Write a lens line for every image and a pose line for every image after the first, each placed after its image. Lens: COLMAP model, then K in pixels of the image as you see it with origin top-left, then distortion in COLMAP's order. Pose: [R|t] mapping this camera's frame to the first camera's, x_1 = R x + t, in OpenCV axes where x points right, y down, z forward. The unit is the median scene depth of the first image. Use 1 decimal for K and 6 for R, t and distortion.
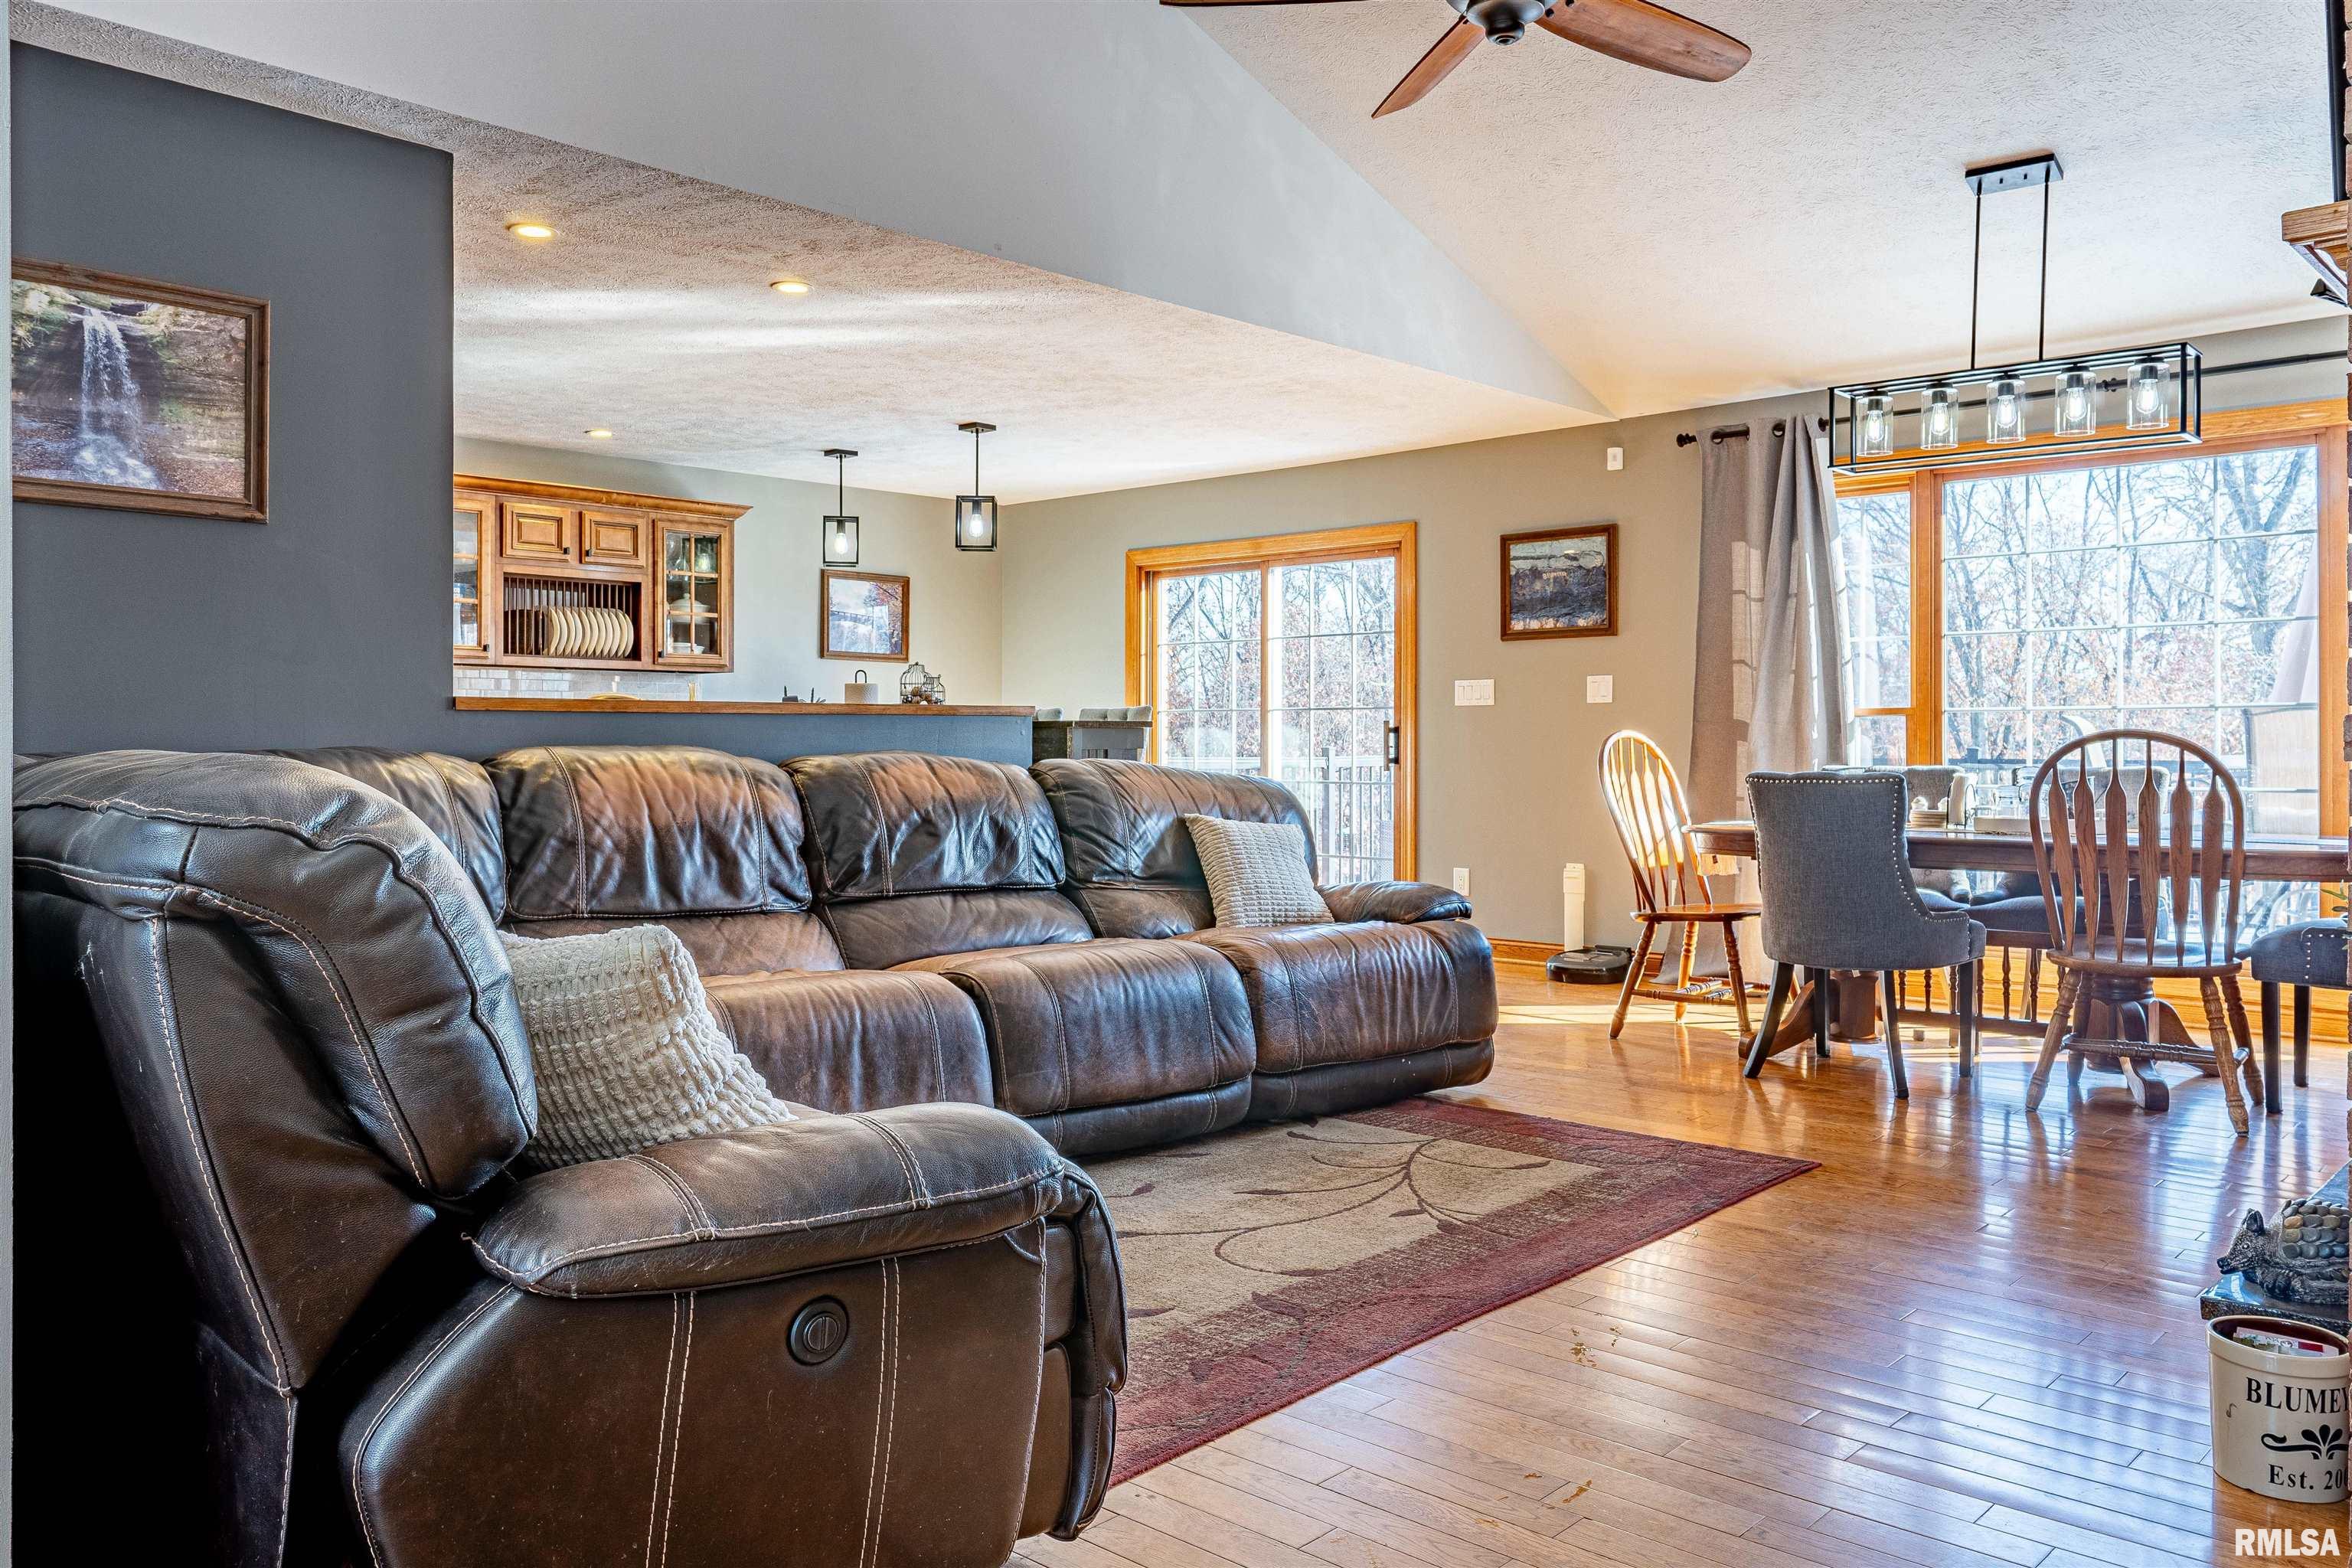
lens RADIAL K [[1718.6, 0, 1171.1], [0, 1718.6, 738.9], [0, 0, 1]] dist [0.004430, 0.002095]
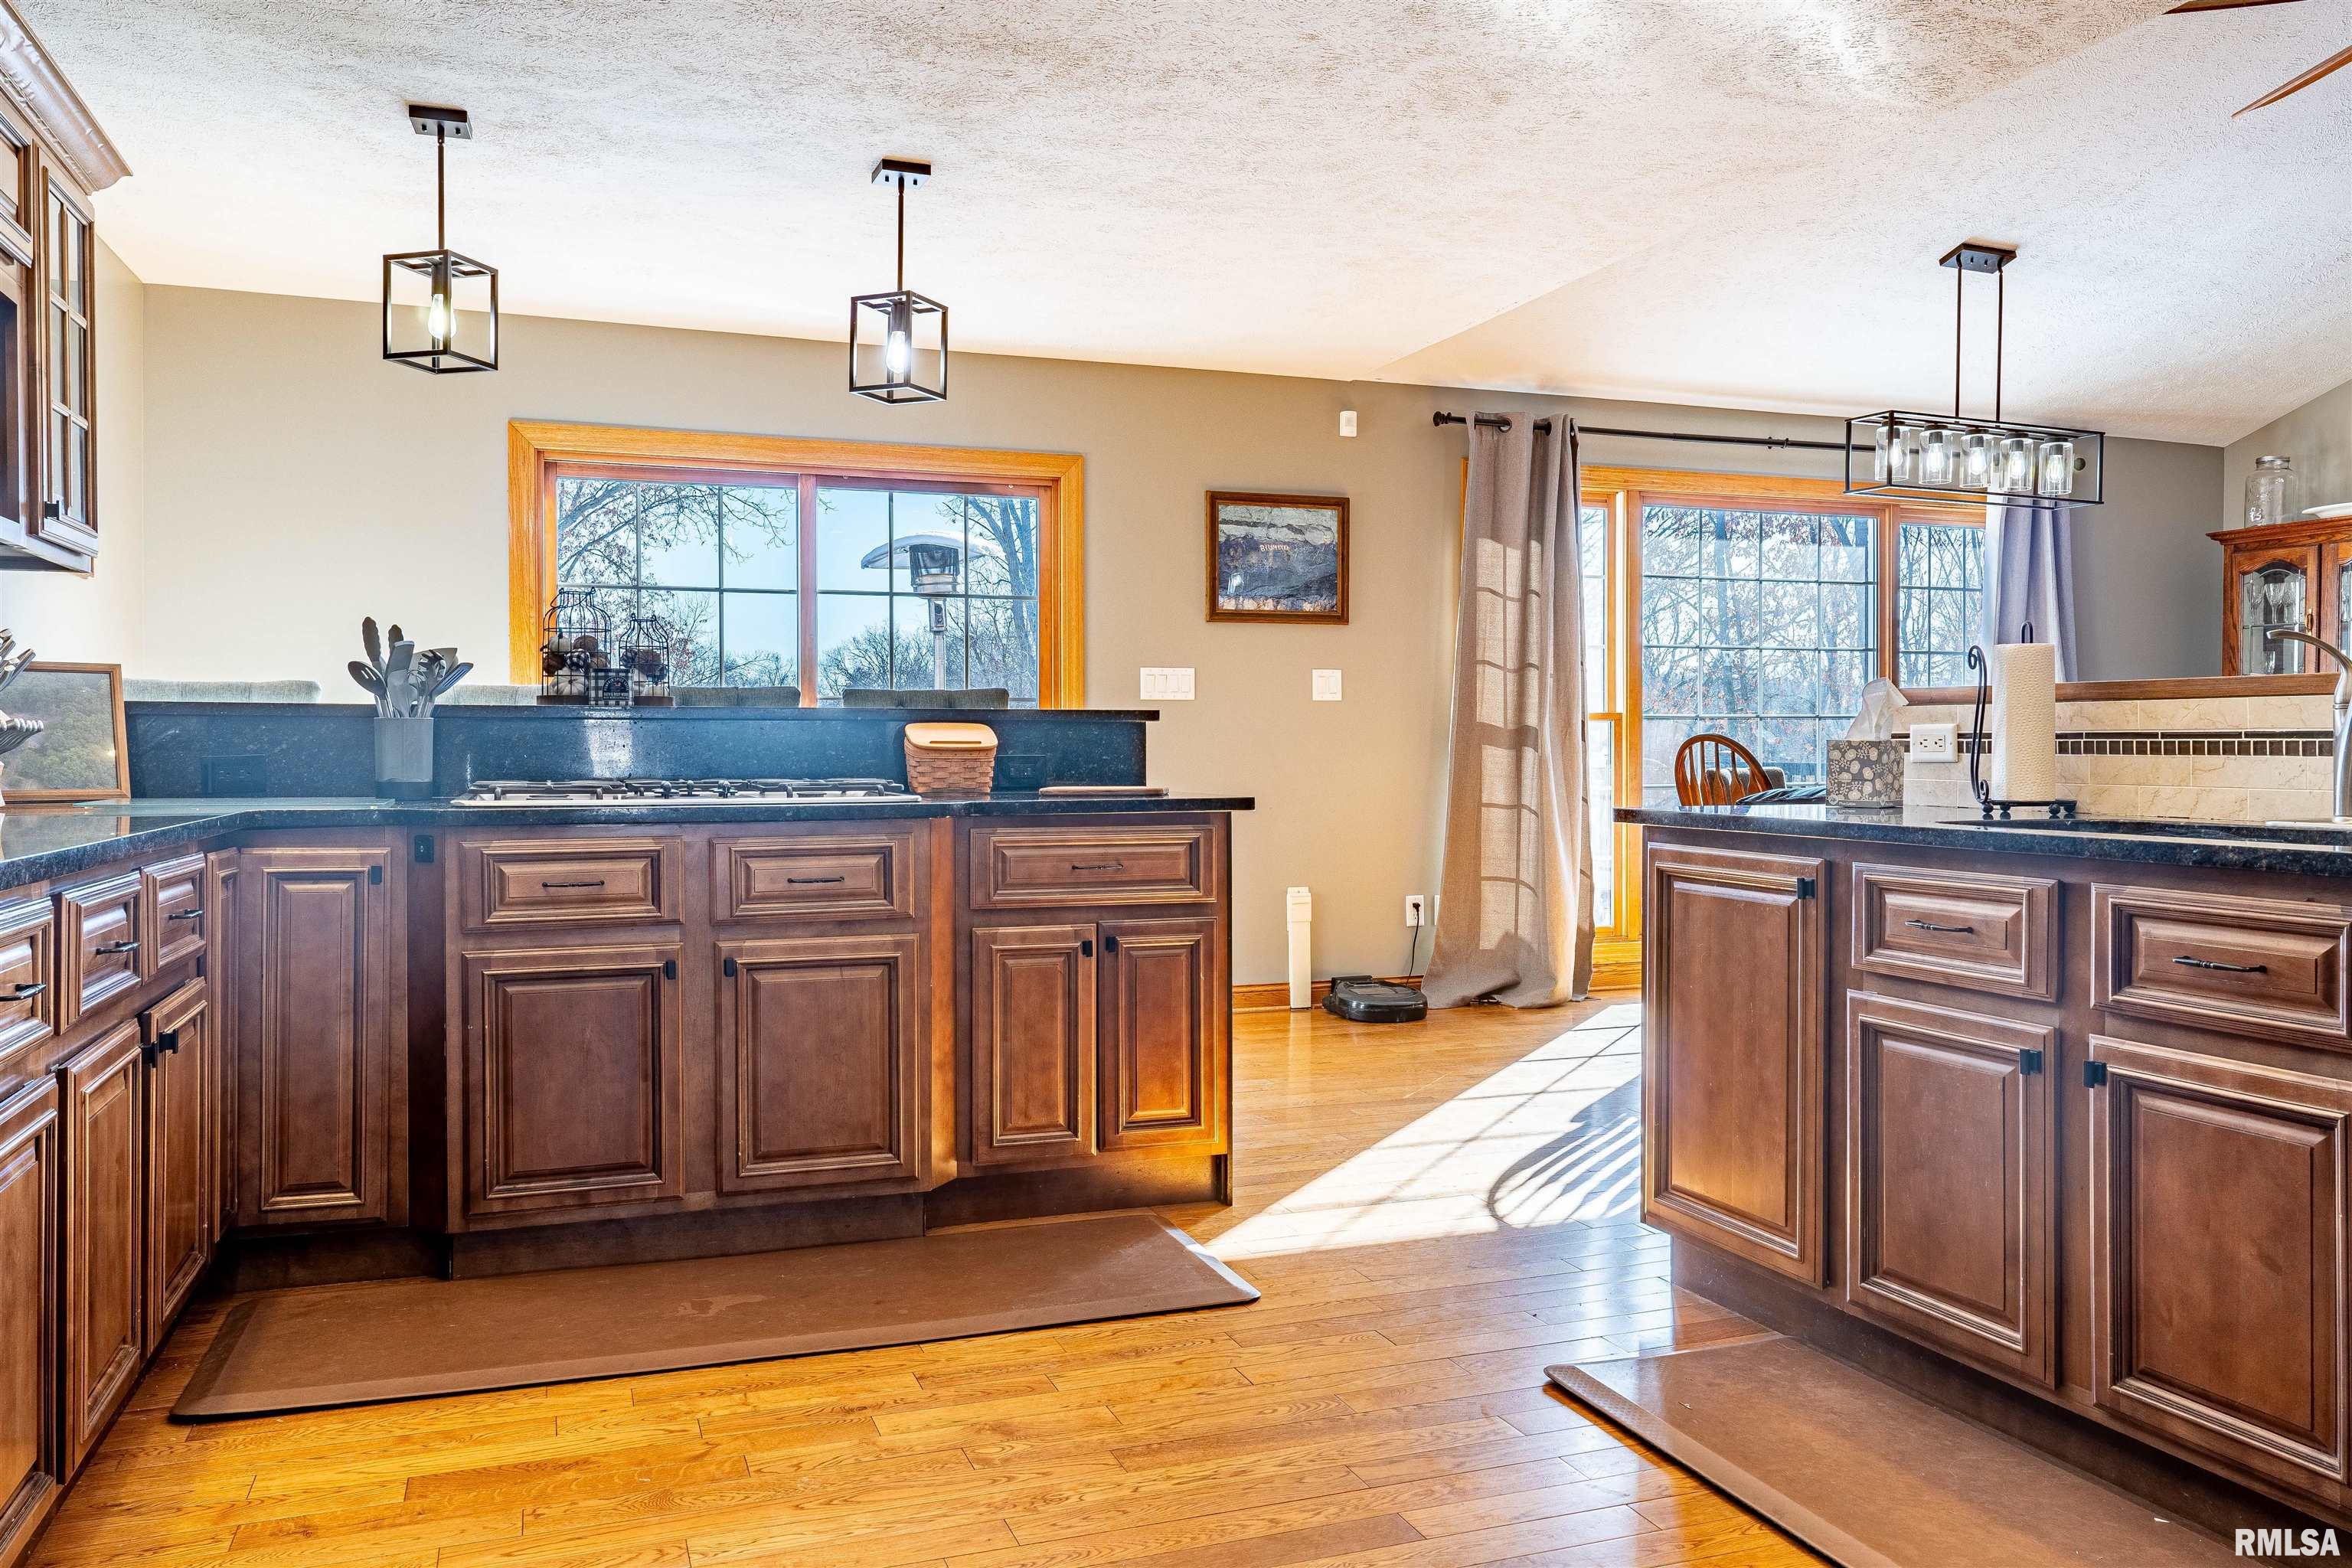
lens RADIAL K [[1718.6, 0, 1171.1], [0, 1718.6, 738.9], [0, 0, 1]] dist [0.004430, 0.002095]
pose [[0.449619, -0.005382, 0.893204, -0.562921], [-0.004973, 0.999951, 0.008528, -0.008865], [-0.893206, -0.008276, 0.449571, 0.678575]]
